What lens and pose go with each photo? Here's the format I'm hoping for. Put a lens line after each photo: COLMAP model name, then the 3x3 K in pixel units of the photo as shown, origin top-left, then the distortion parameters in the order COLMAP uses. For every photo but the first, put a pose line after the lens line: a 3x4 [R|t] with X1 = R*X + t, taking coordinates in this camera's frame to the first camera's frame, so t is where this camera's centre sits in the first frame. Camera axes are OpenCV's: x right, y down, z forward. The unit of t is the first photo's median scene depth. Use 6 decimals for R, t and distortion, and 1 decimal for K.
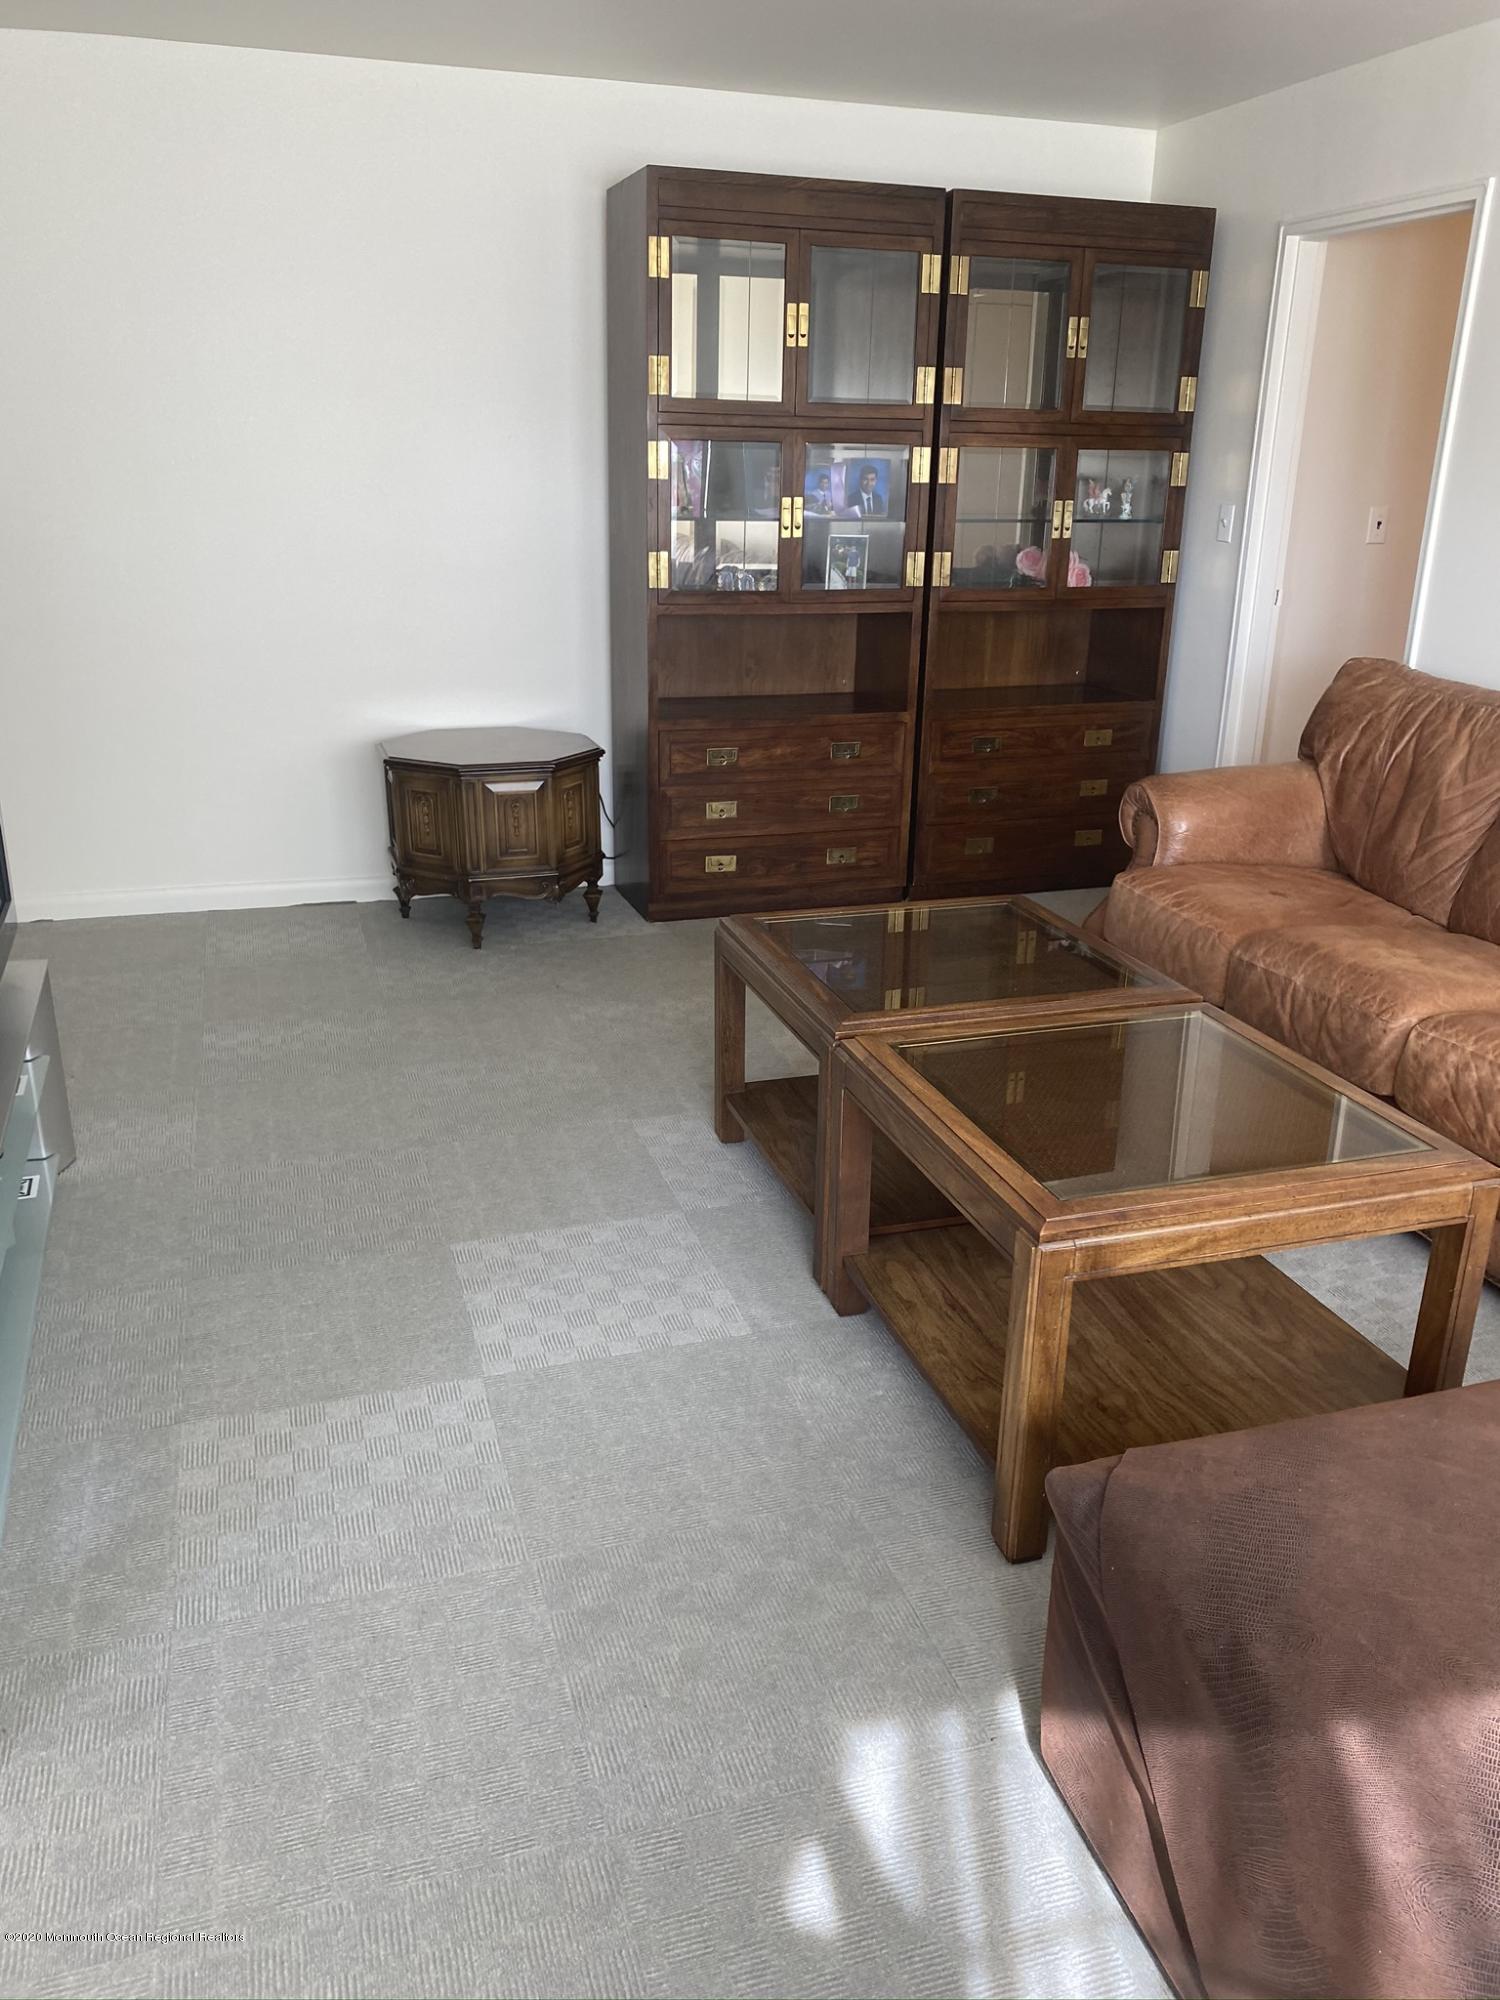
lens RADIAL K [[1533.9, 0, 750.0], [0, 1533.9, 1000.0], [0, 0, 1]] dist [0.002182, -0.002645]
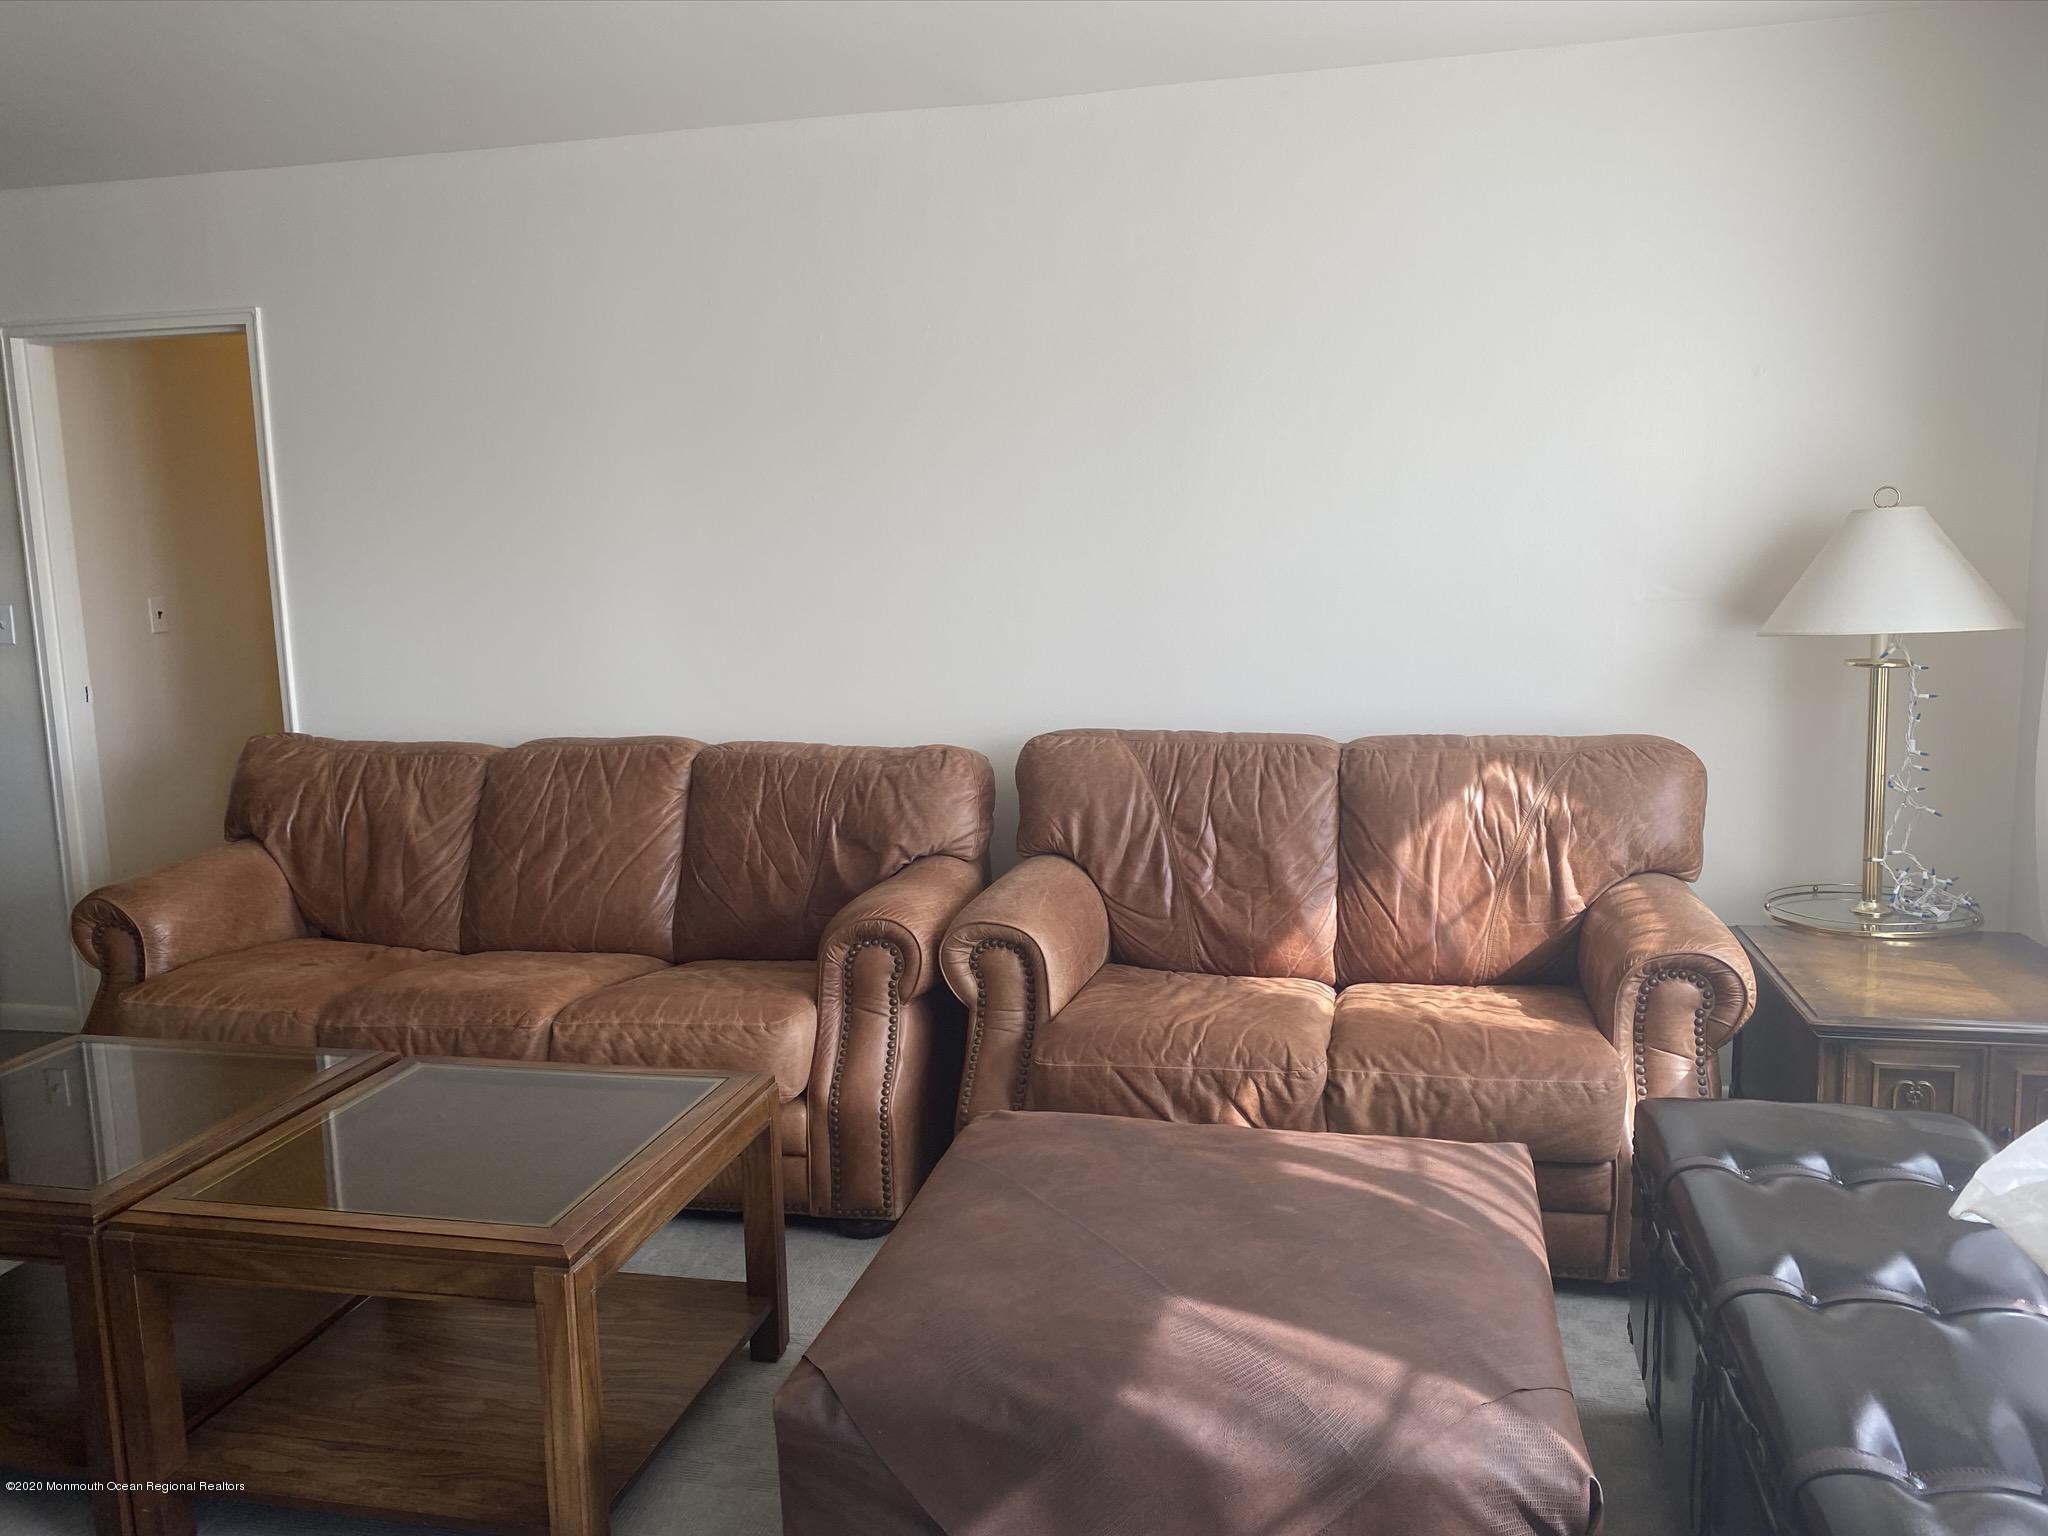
lens RADIAL K [[1570.7, 0, 1027.0], [0, 1570.7, 741.8], [0, 0, 1]] dist [0.002182, -0.002645]
pose [[0.503408, -0.141002, 0.852466, -0.268247], [0.320513, 0.946680, -0.032687, -0.022819], [-0.802404, 0.289682, 0.521759, 0.051118]]
